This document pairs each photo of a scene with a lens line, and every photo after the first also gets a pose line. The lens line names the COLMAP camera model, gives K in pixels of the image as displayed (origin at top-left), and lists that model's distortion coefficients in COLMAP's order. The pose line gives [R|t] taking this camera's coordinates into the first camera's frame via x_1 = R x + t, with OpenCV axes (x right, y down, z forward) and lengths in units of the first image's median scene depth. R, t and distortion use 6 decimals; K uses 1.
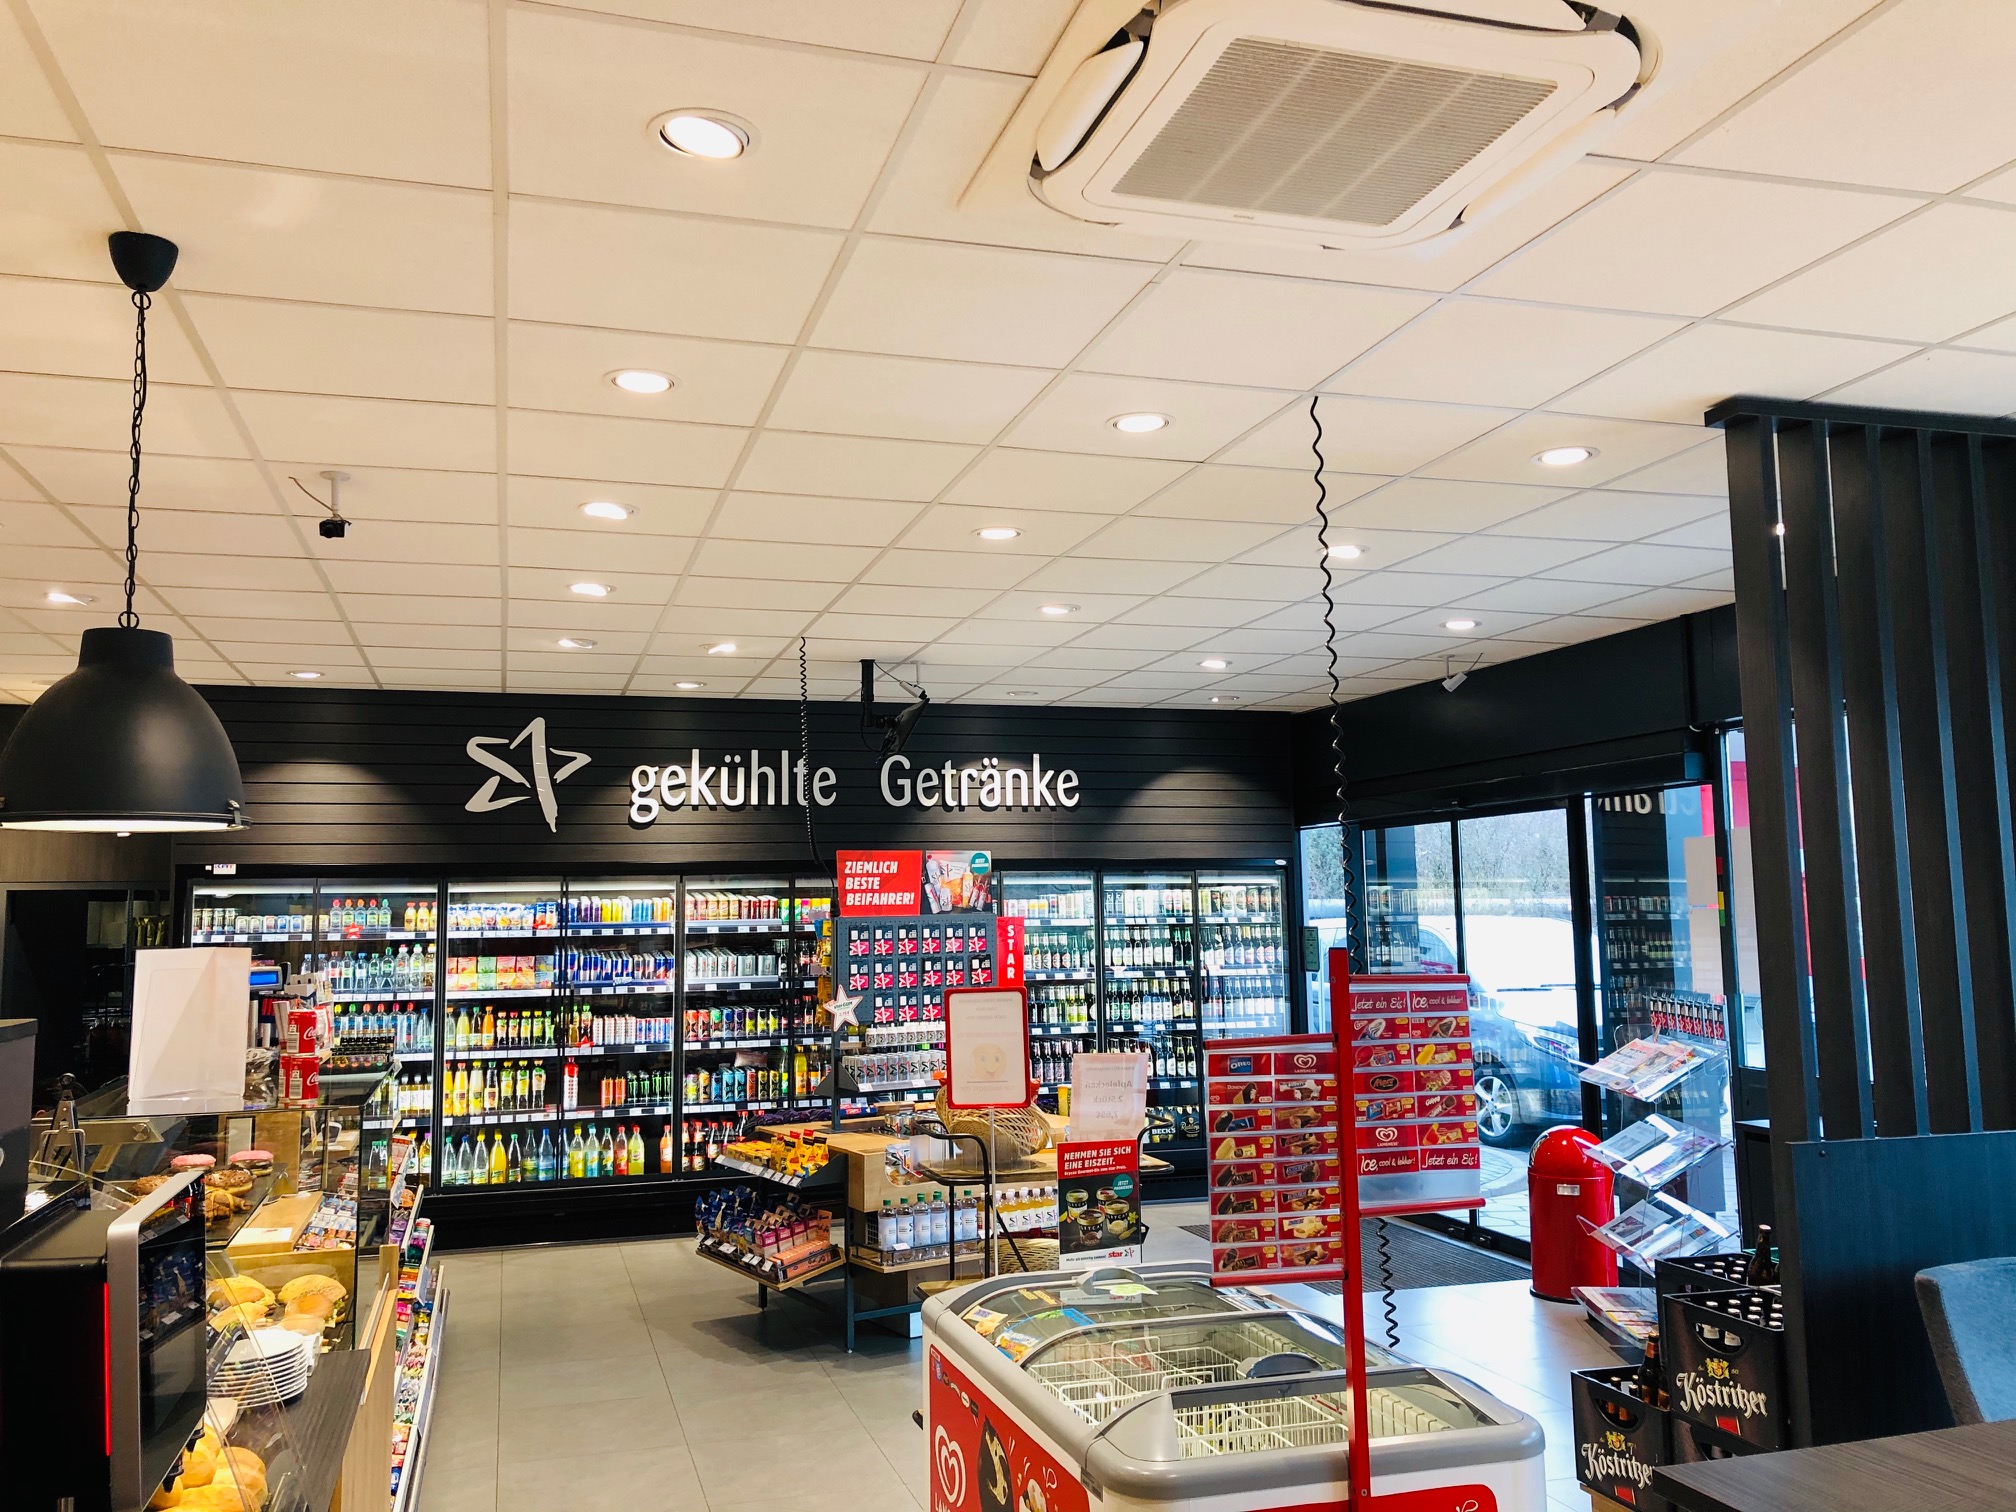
lens RADIAL K [[1630.7, 0, 1008.0], [0, 1630.7, 756.0], [0, 0, 1]] dist [-0.006491, 0.051221]
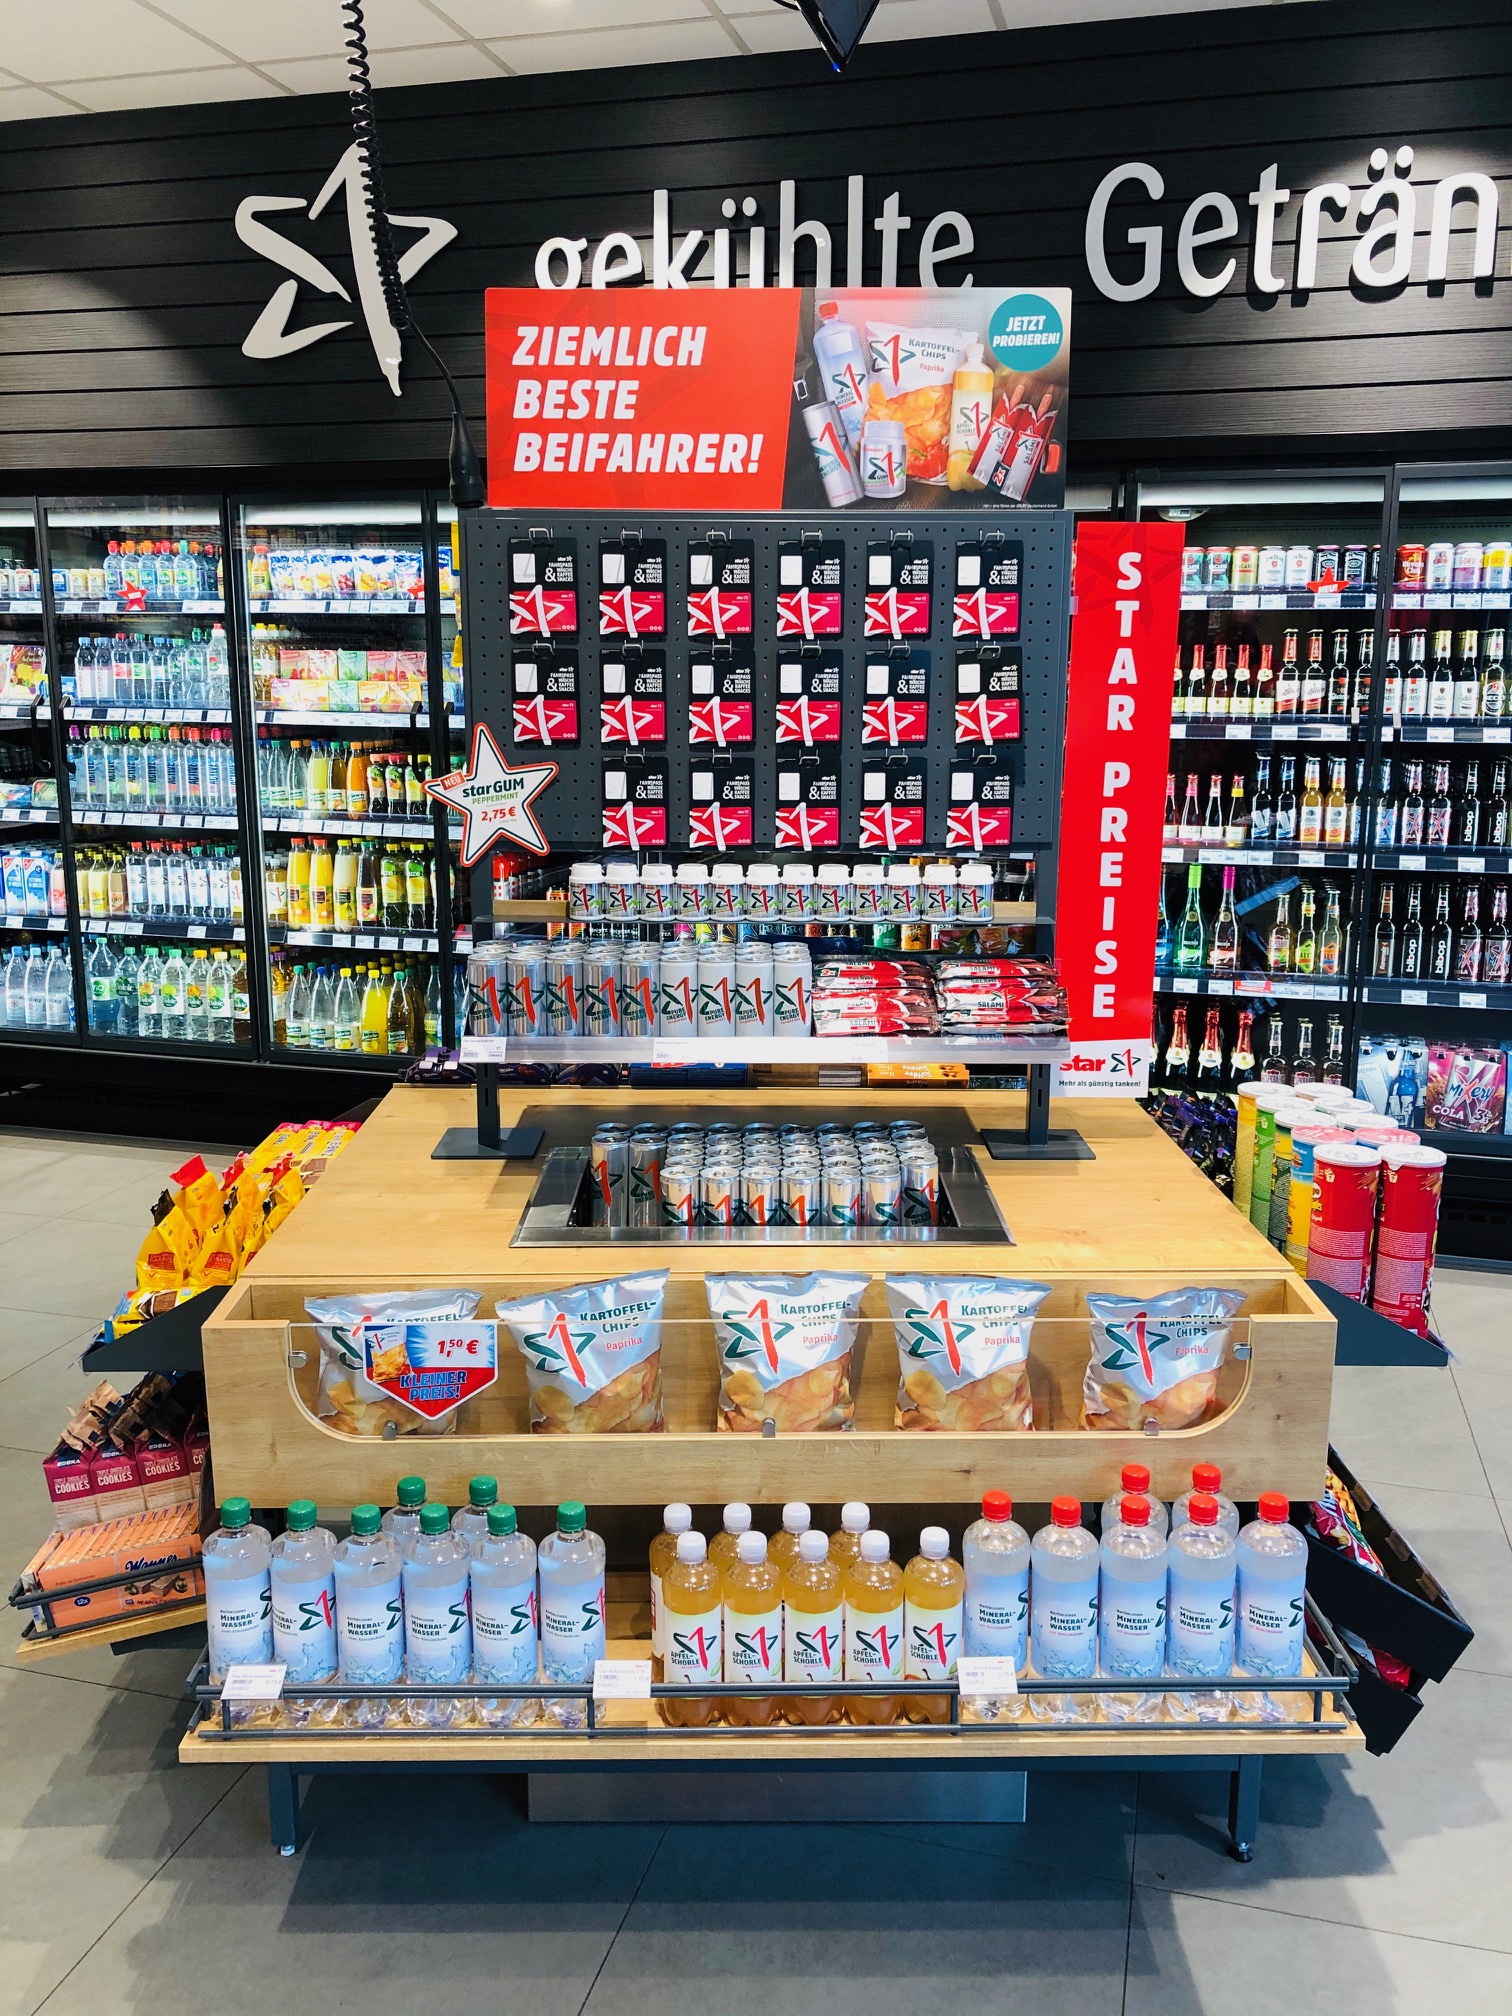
lens RADIAL K [[1630.7, 0, 750.7], [0, 1630.7, 996.0], [0, 0, 1]] dist [-0.006491, 0.051221]
pose [[0.842035, 0.130892, -0.523301, 0.096091], [0.031201, 0.956671, 0.289495, 0.081113], [0.538520, -0.260093, 0.801466, 0.614196]]
